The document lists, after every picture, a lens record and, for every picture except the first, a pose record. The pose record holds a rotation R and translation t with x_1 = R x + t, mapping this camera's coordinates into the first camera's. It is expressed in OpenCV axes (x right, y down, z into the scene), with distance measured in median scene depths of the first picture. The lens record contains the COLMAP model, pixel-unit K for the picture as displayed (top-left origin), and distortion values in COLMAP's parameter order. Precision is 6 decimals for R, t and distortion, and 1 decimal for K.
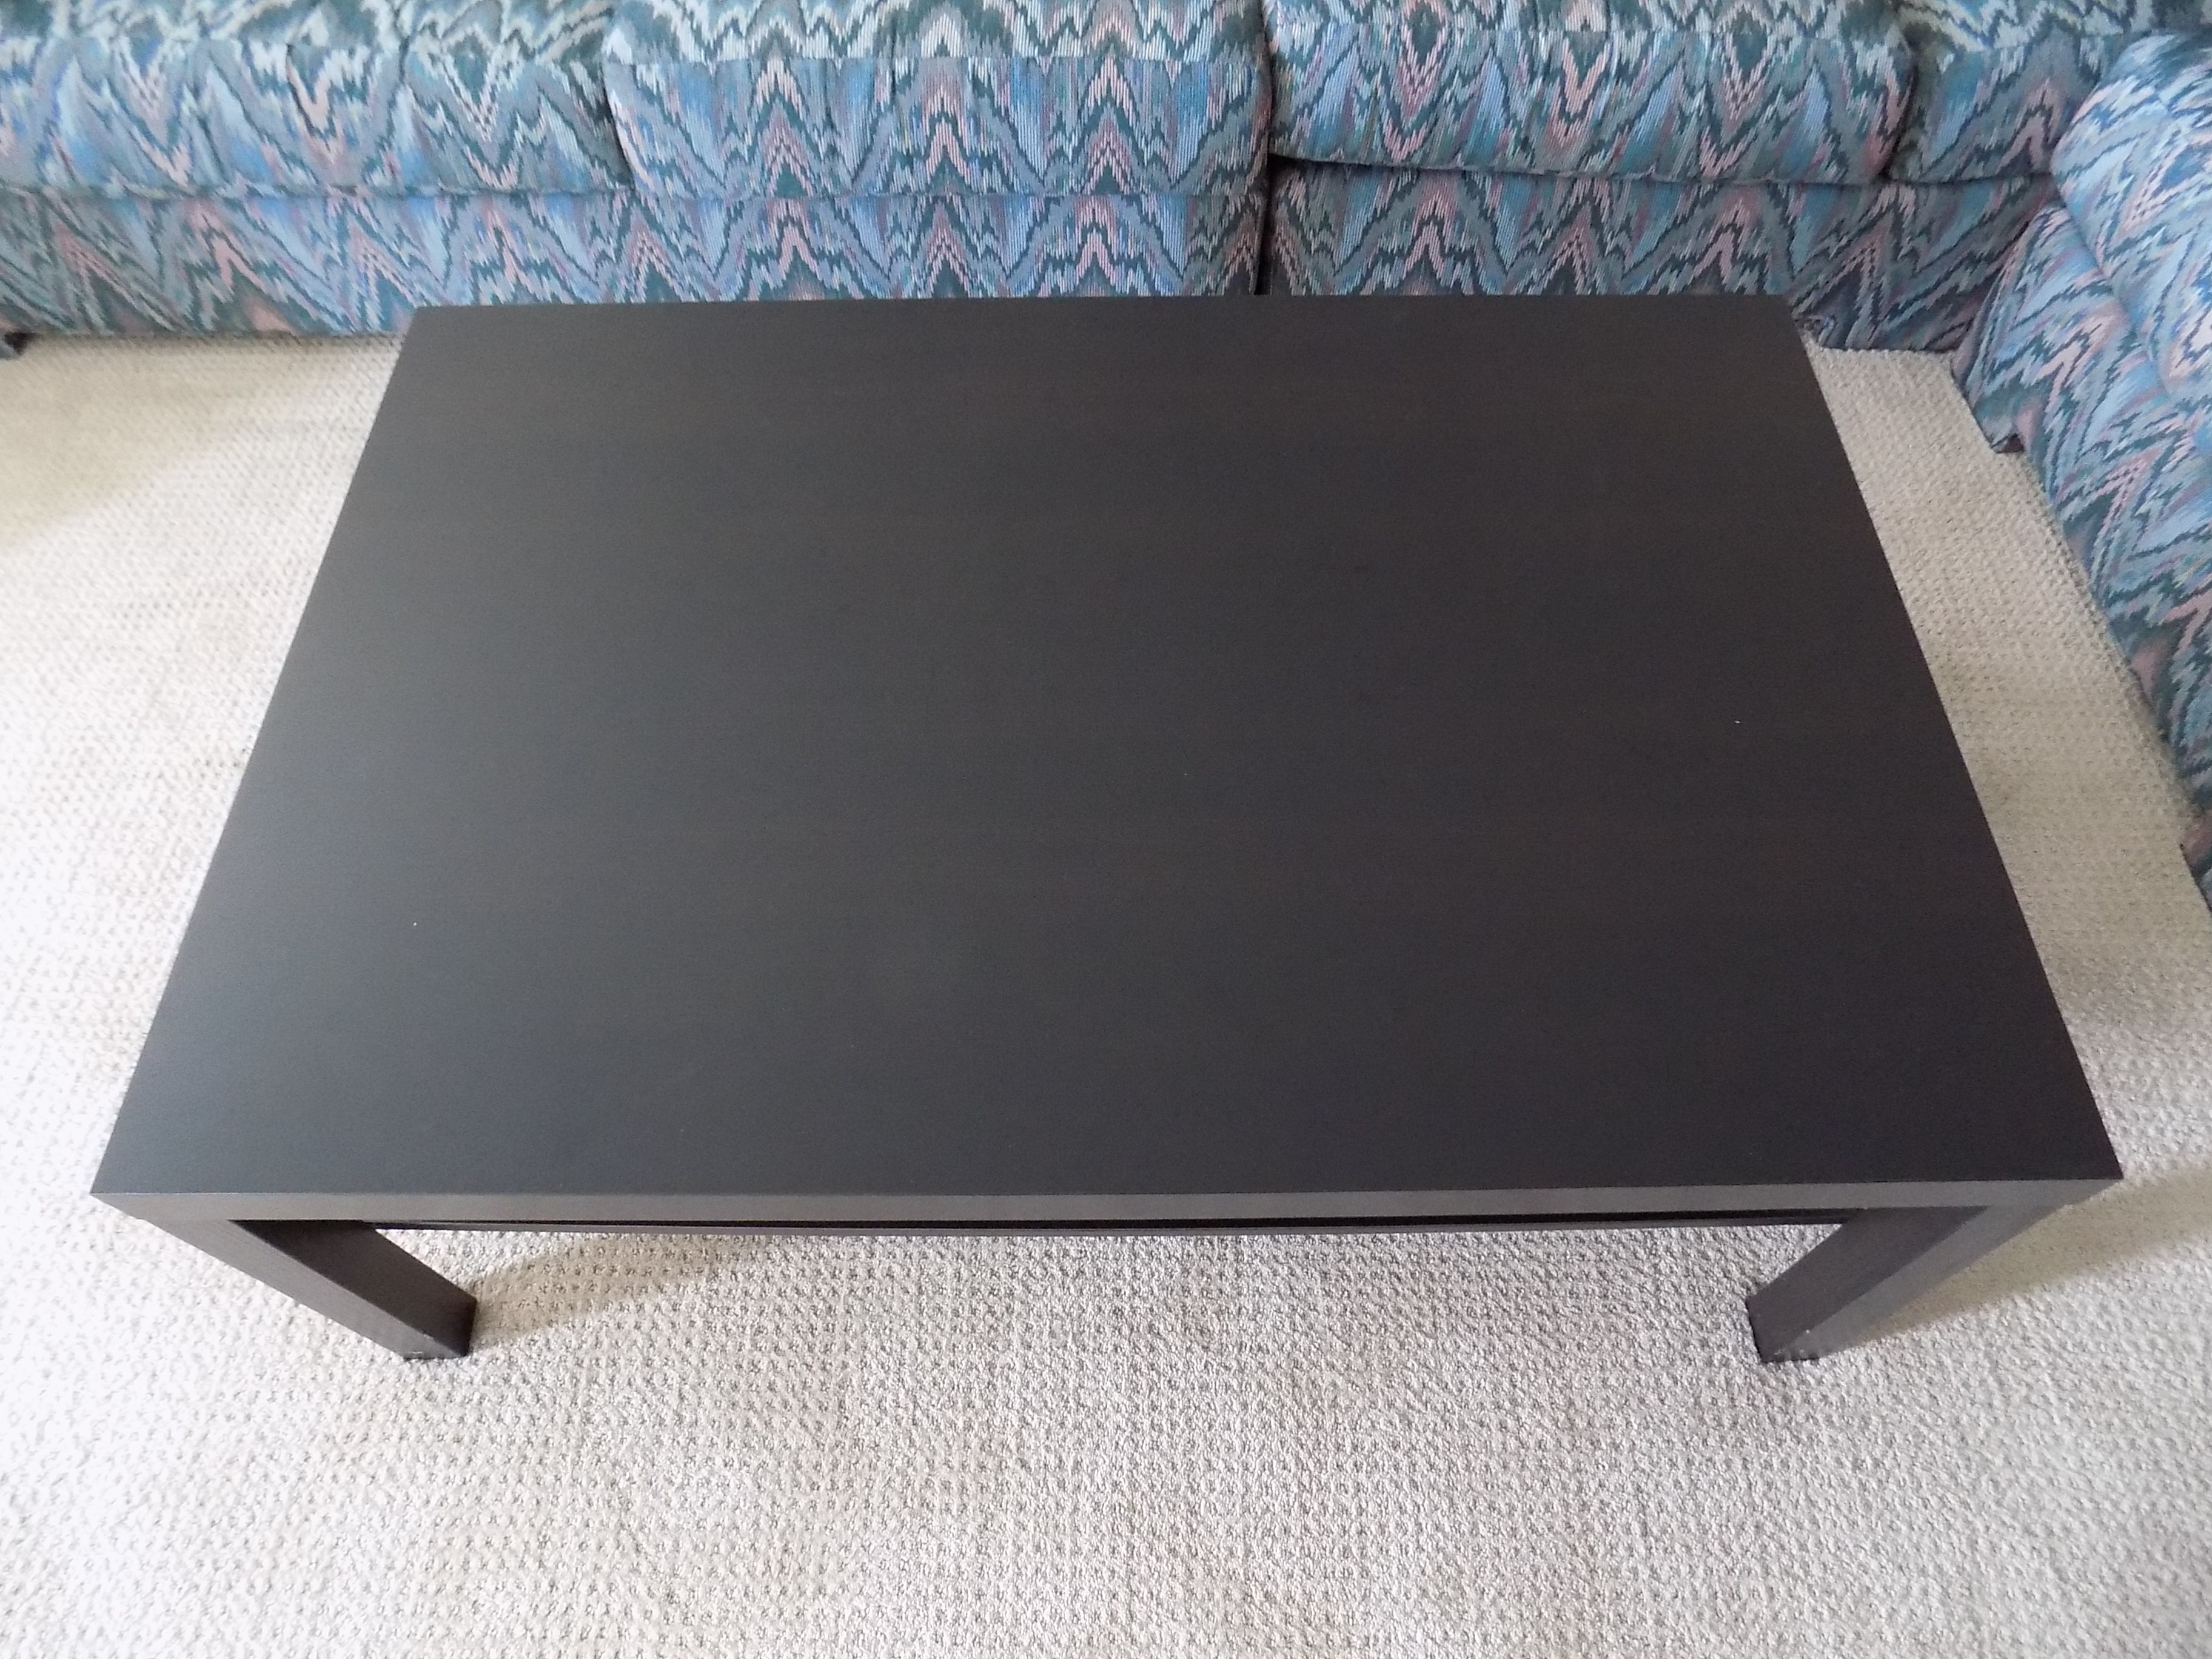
lens RADIAL K [[1489.0, 0, 1107.4], [0, 1489.0, 823.3], [0, 0, 1]] dist [-0.072905, 0.067247]
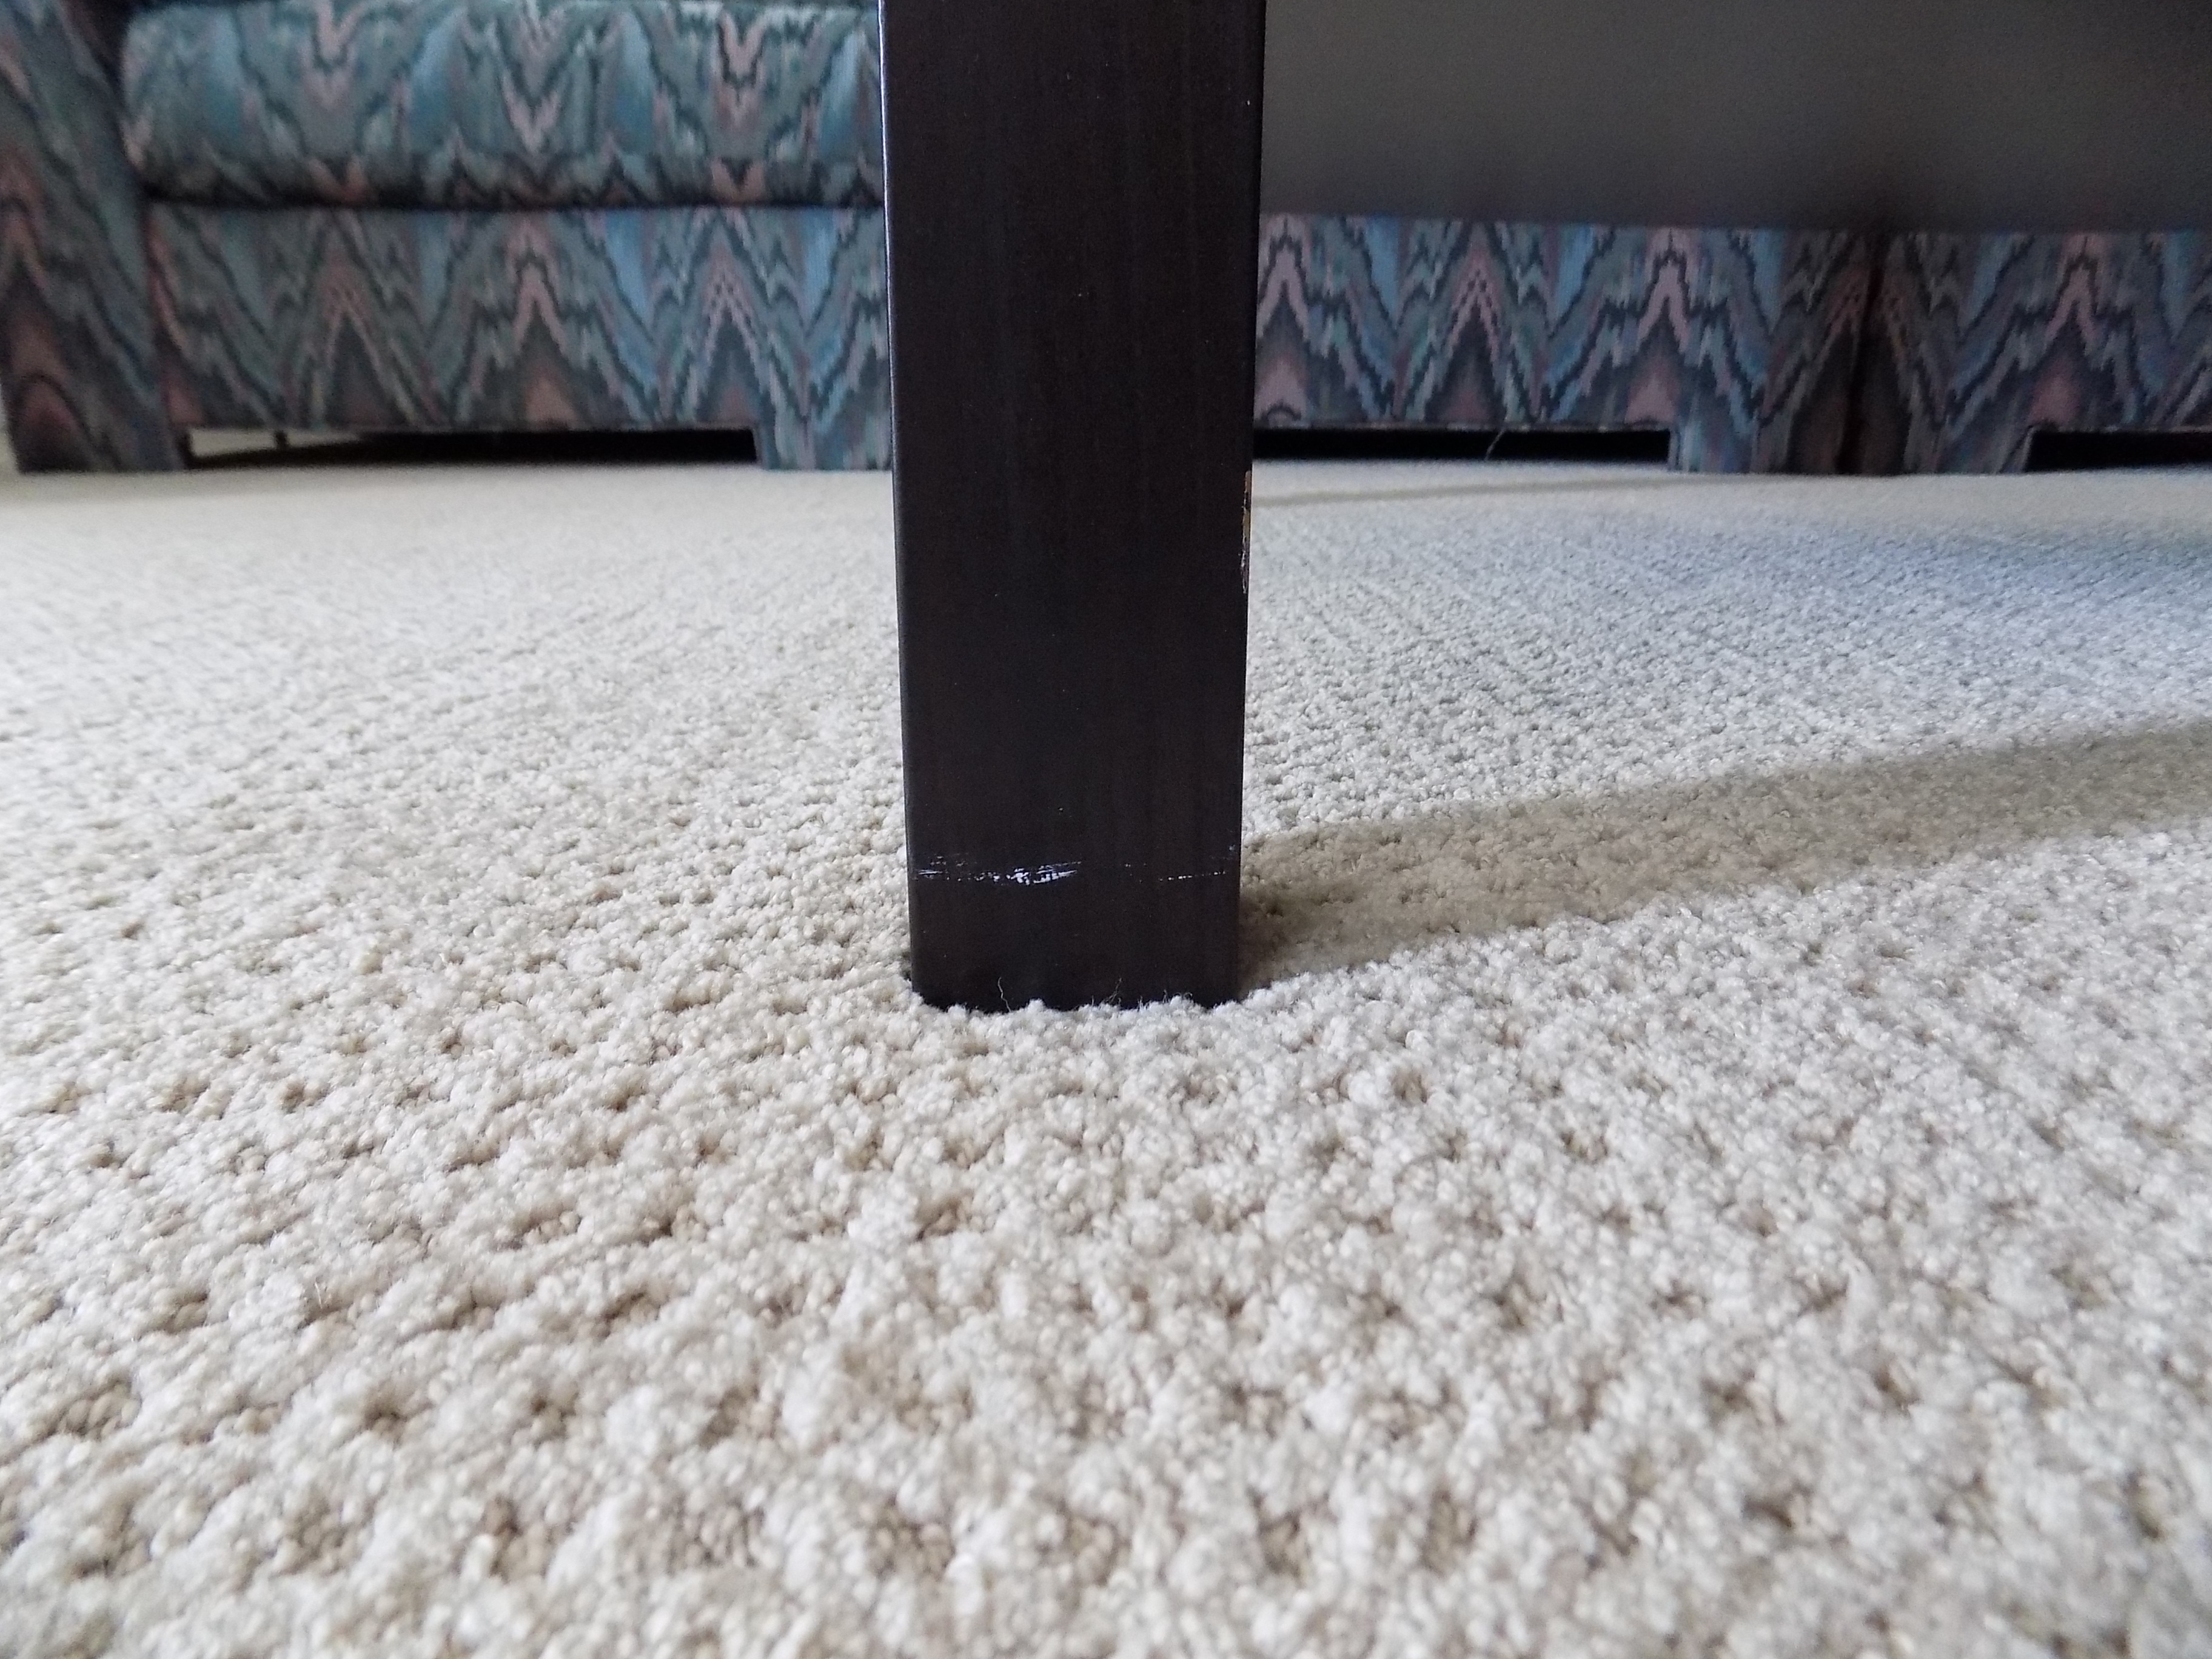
lens RADIAL K [[1489.0, 0, 1107.4], [0, 1489.0, 823.3], [0, 0, 1]] dist [-0.072905, 0.067247]
pose [[0.999791, 0.003621, 0.020143, -0.326265], [0.010576, 0.751212, -0.659976, 0.339490], [-0.017522, 0.660051, 0.751017, 0.617043]]
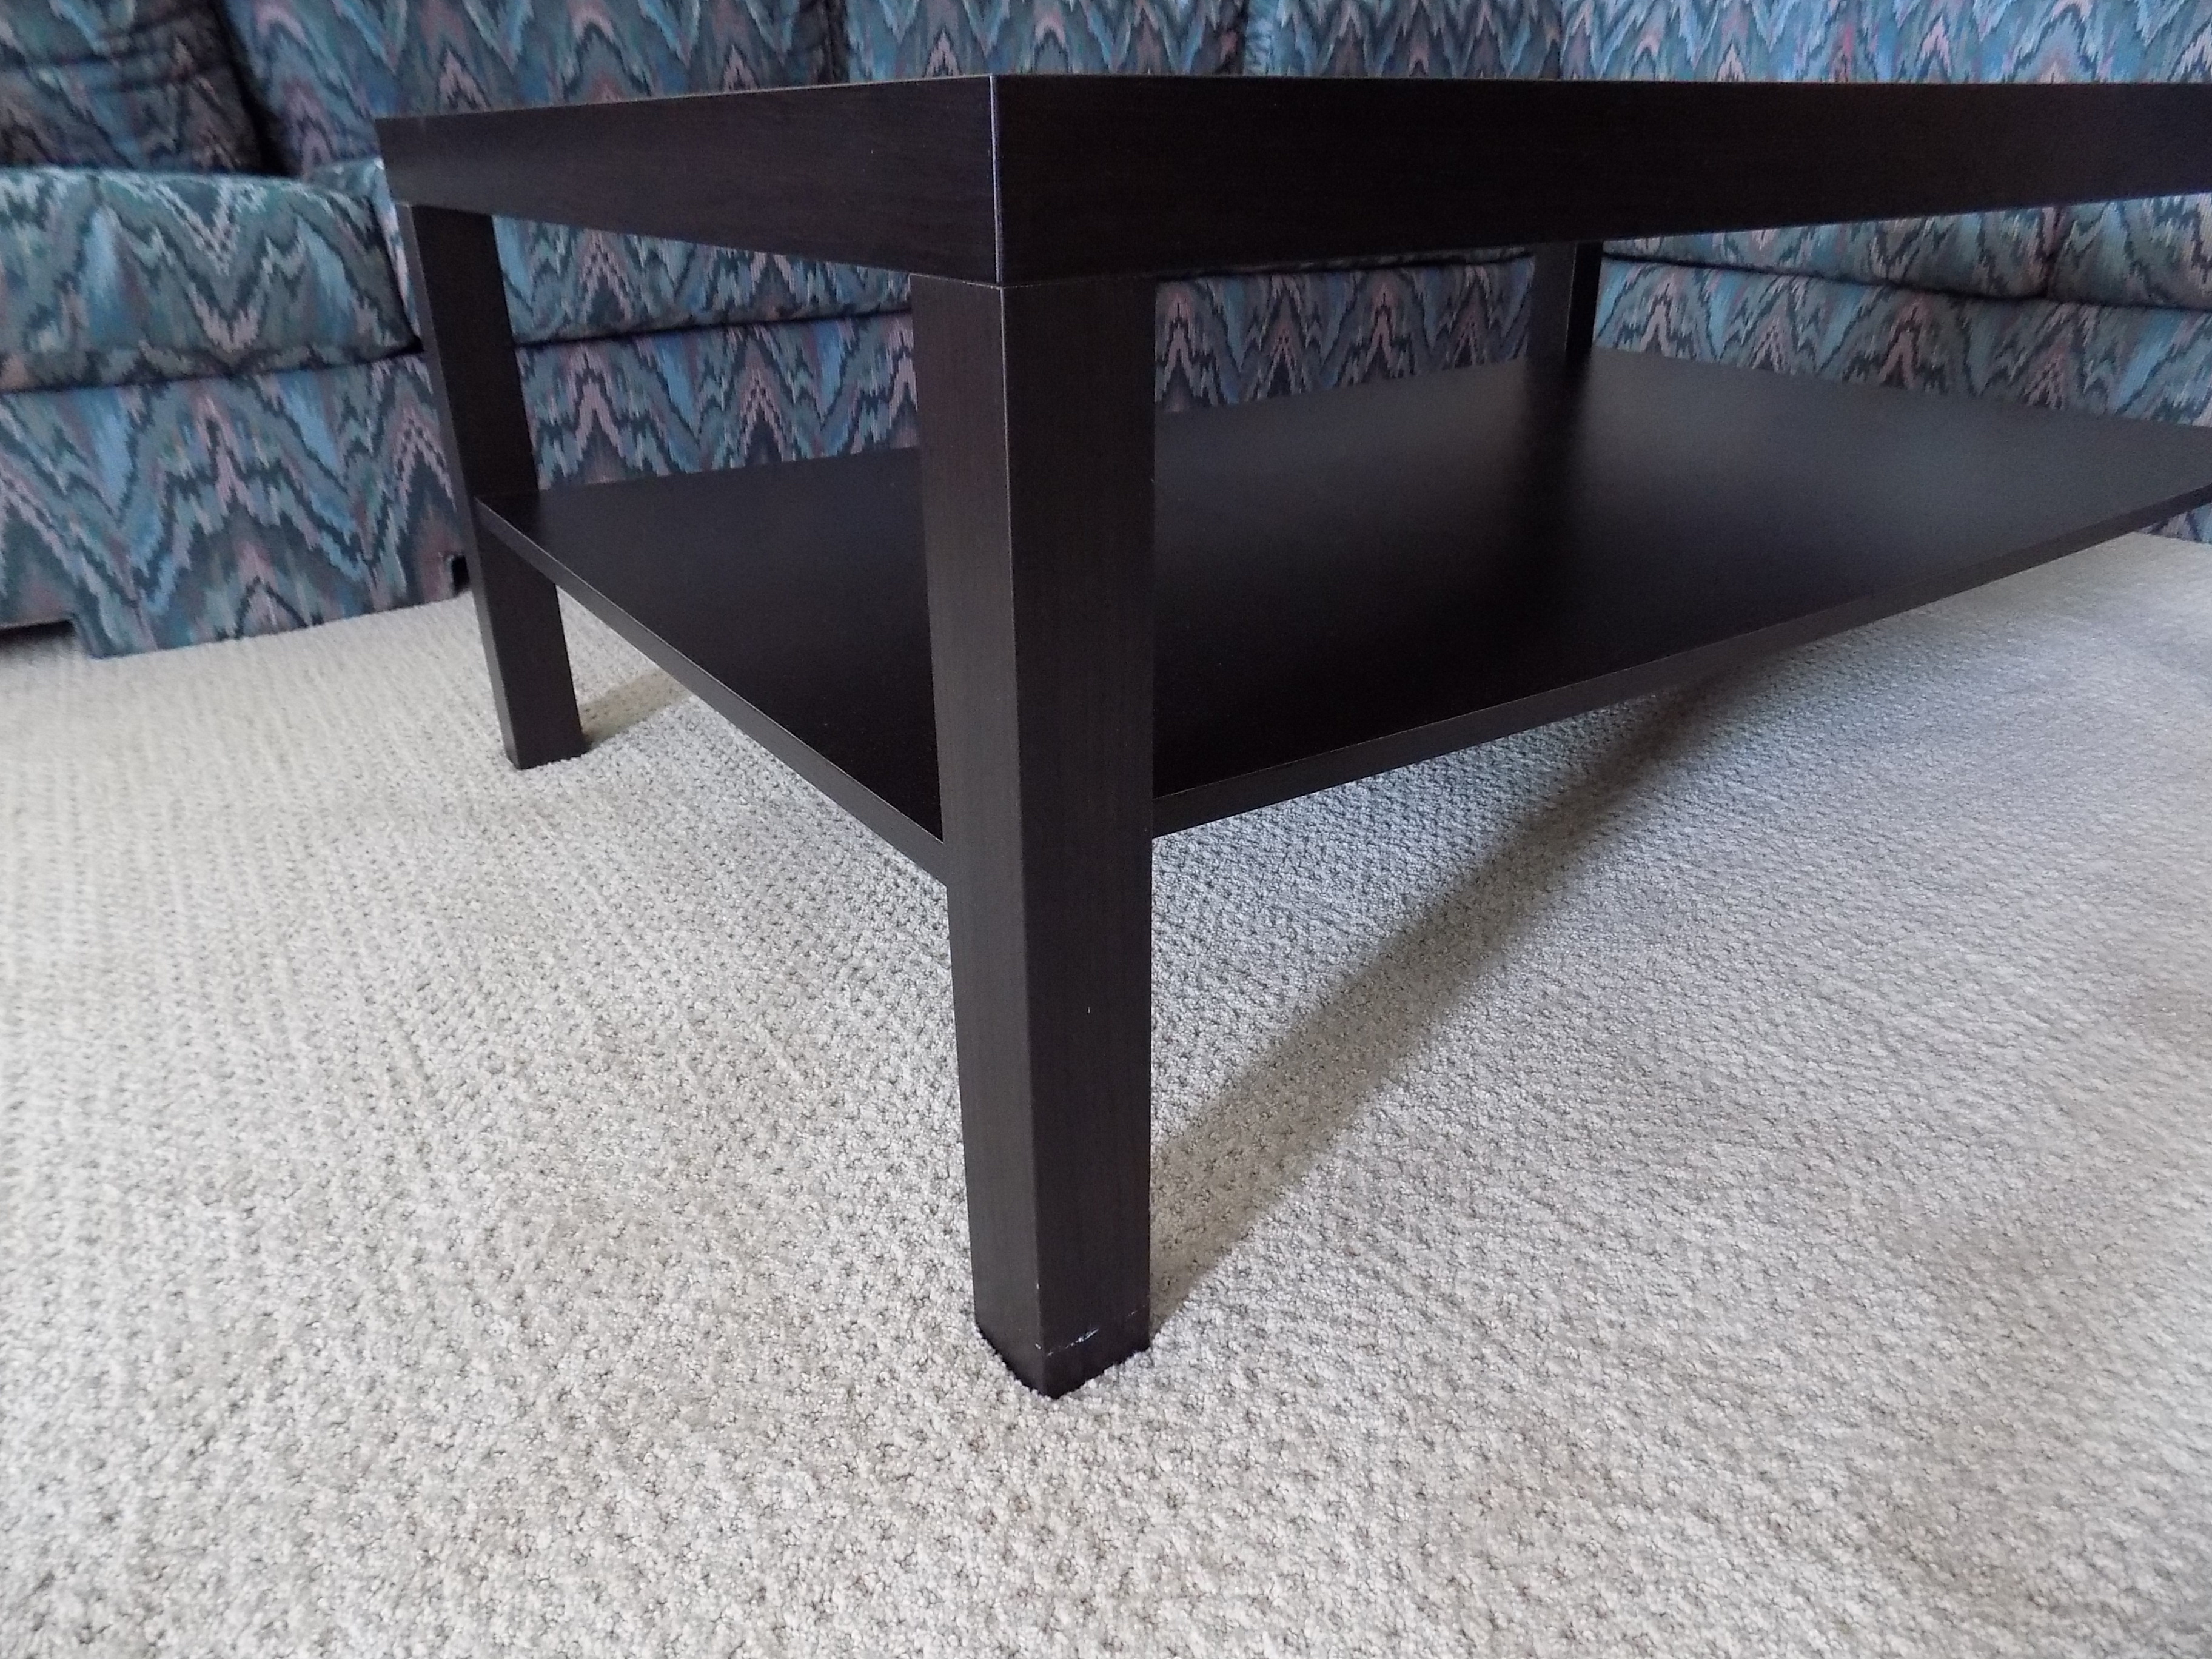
lens RADIAL K [[1489.0, 0, 1107.4], [0, 1489.0, 823.3], [0, 0, 1]] dist [-0.072905, 0.067247]
pose [[0.829821, -0.243441, 0.502129, -0.464764], [0.476507, 0.777412, -0.410574, 0.303309], [-0.290411, 0.579971, 0.761114, 0.399584]]
